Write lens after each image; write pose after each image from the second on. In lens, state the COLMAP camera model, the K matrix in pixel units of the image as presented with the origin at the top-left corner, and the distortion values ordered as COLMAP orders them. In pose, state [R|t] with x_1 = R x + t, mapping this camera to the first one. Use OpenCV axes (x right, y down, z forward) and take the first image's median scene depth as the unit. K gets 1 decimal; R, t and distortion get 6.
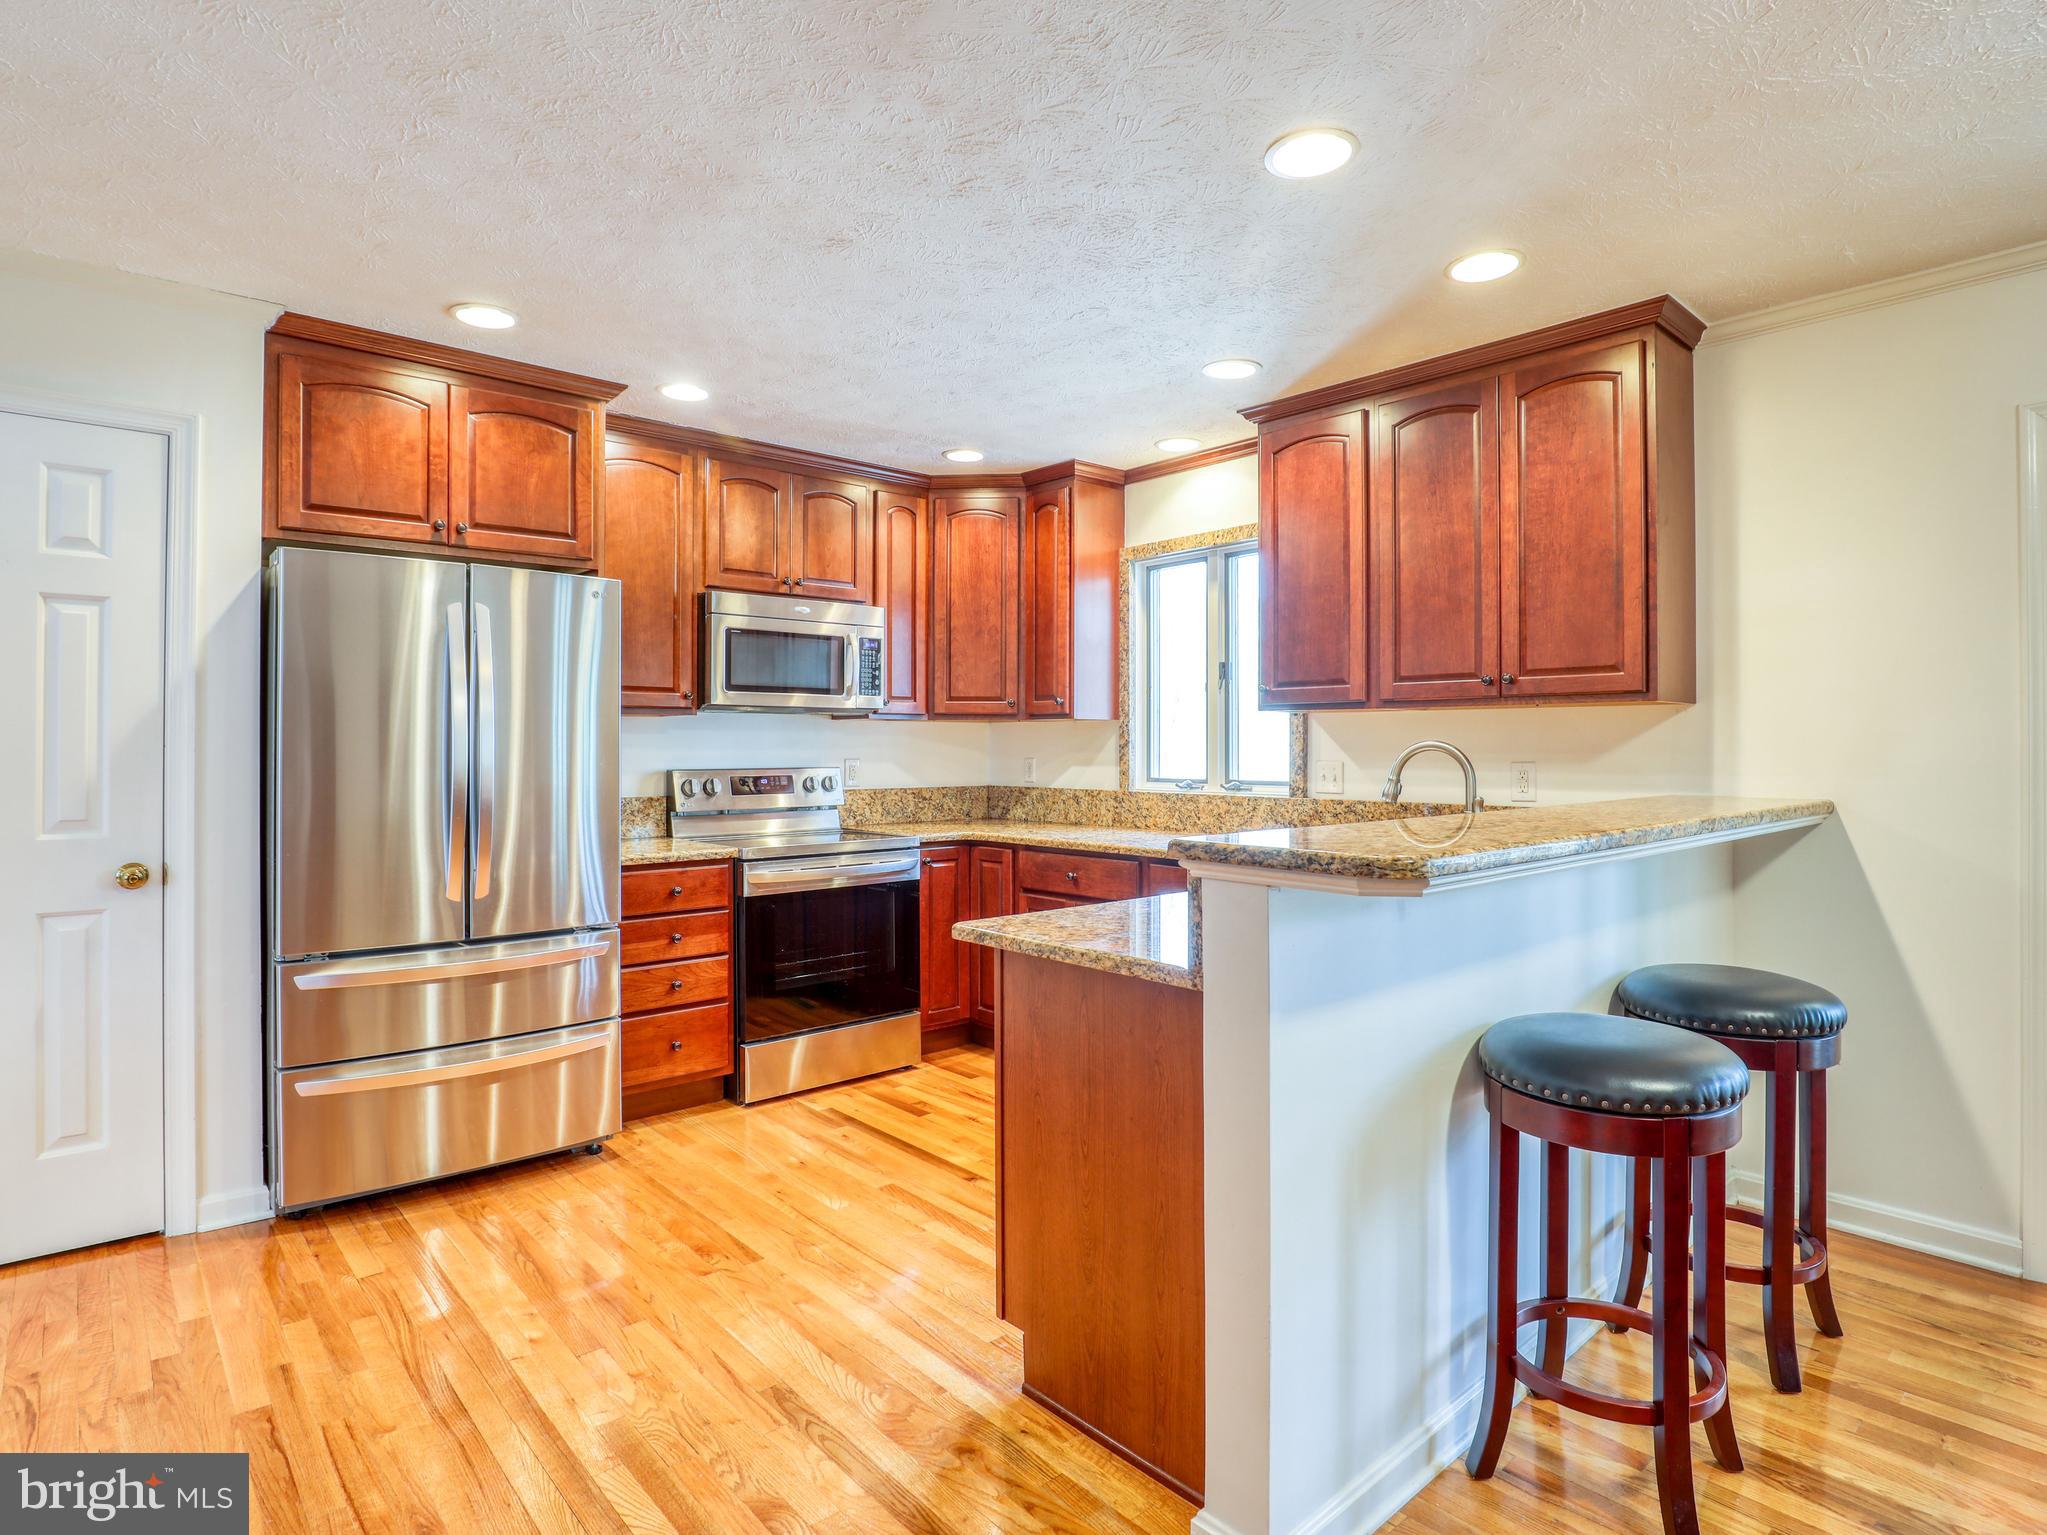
lens RADIAL K [[1105.0, 0, 1012.4], [0, 1105.0, 747.3], [0, 0, 1]] dist [-0.006829, -0.000920]
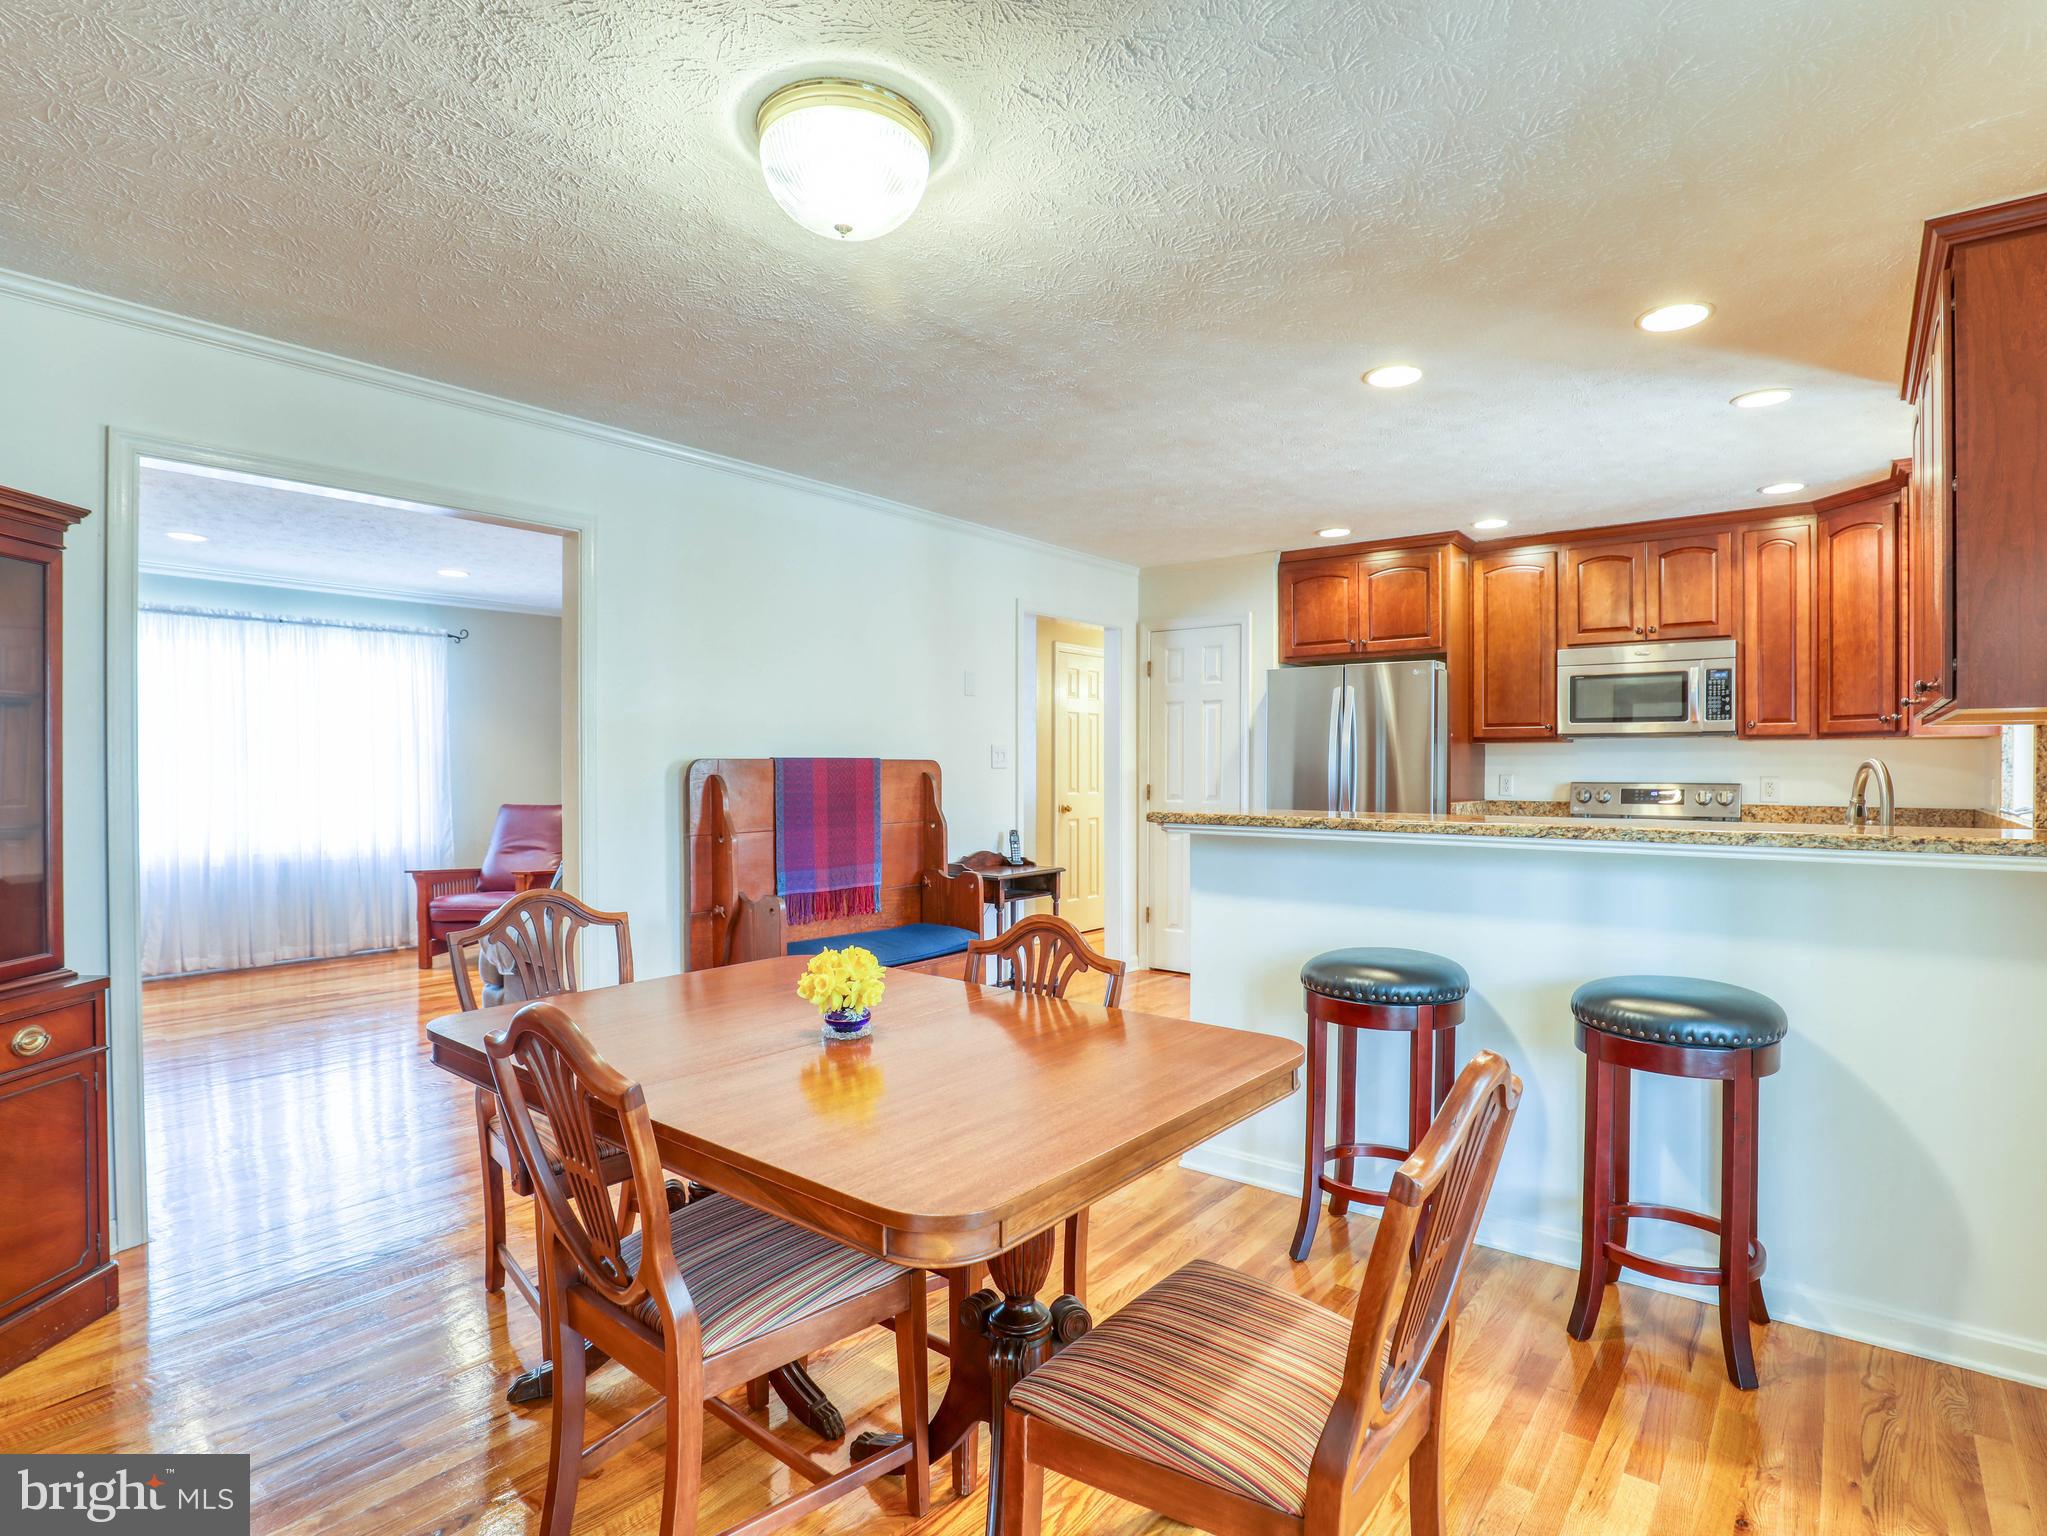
lens RADIAL K [[1057.7, 0, 1017.4], [0, 1057.7, 764.4], [0, 0, 1]] dist [-0.032728, 0.003973]
pose [[0.173710, -0.000252, -0.984797, 1.037908], [-0.003590, 0.999993, -0.000889, 0.002335], [0.984790, 0.003690, 0.173708, 0.150029]]
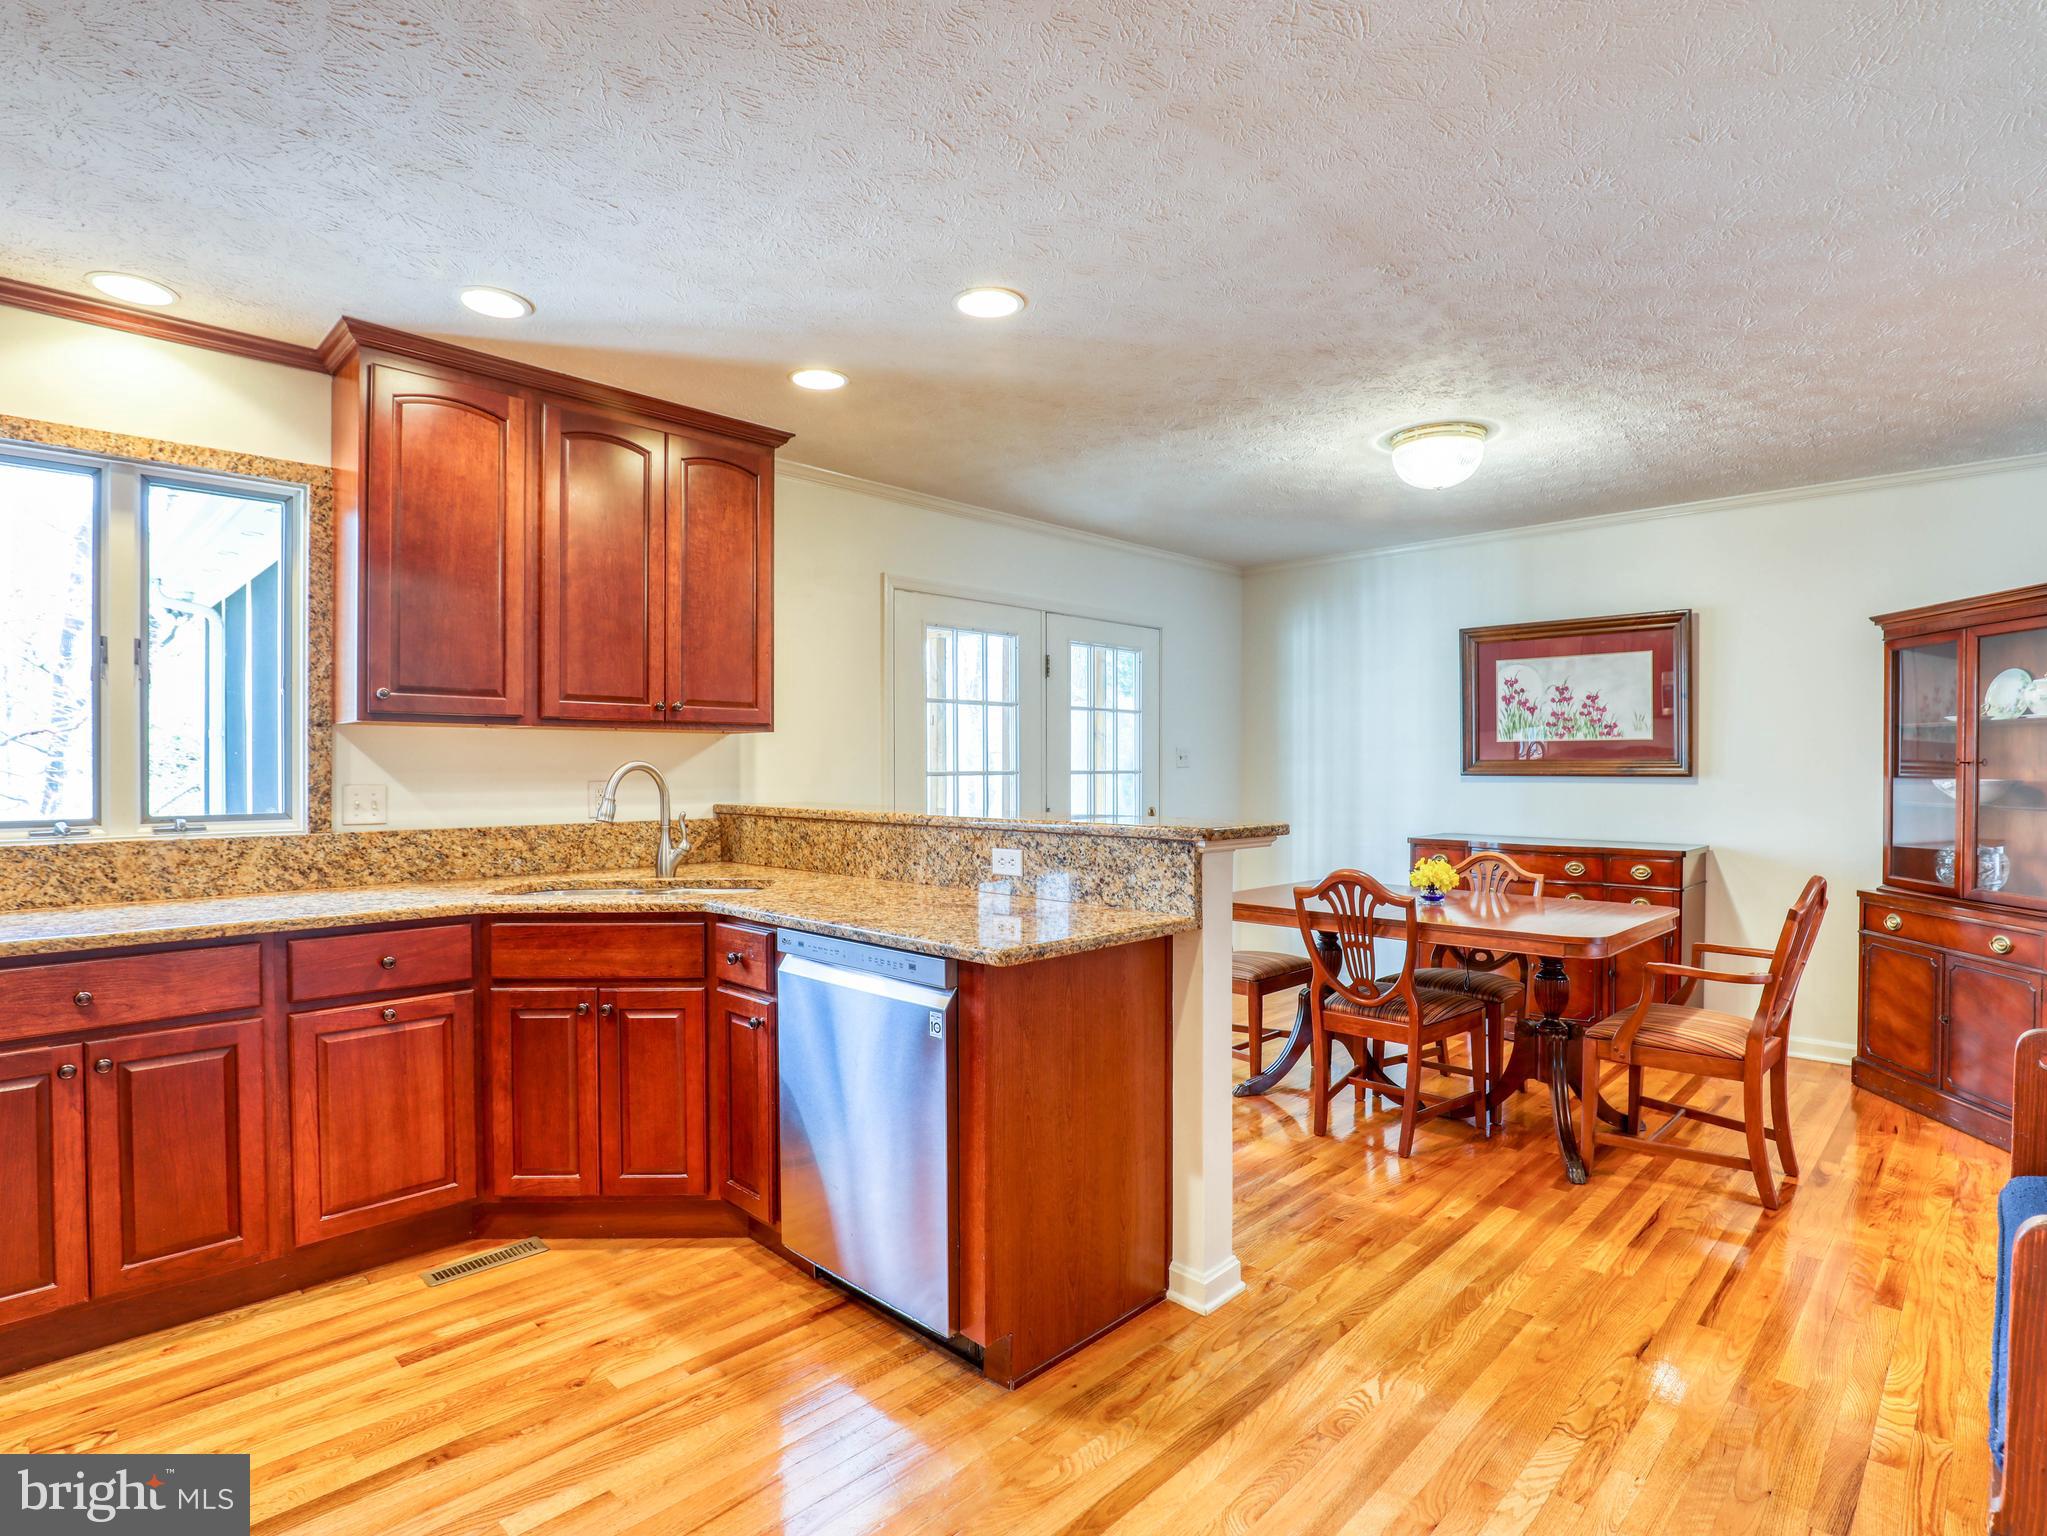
lens RADIAL K [[1057.7, 0, 1056.9], [0, 1057.7, 772.3], [0, 0, 1]] dist [-0.032728, 0.003973]
pose [[-0.101967, -0.003004, 0.994783, -0.614486], [0.002412, 0.999992, 0.003267, 0.002519], [-0.994785, 0.002733, -0.101959, 0.672437]]
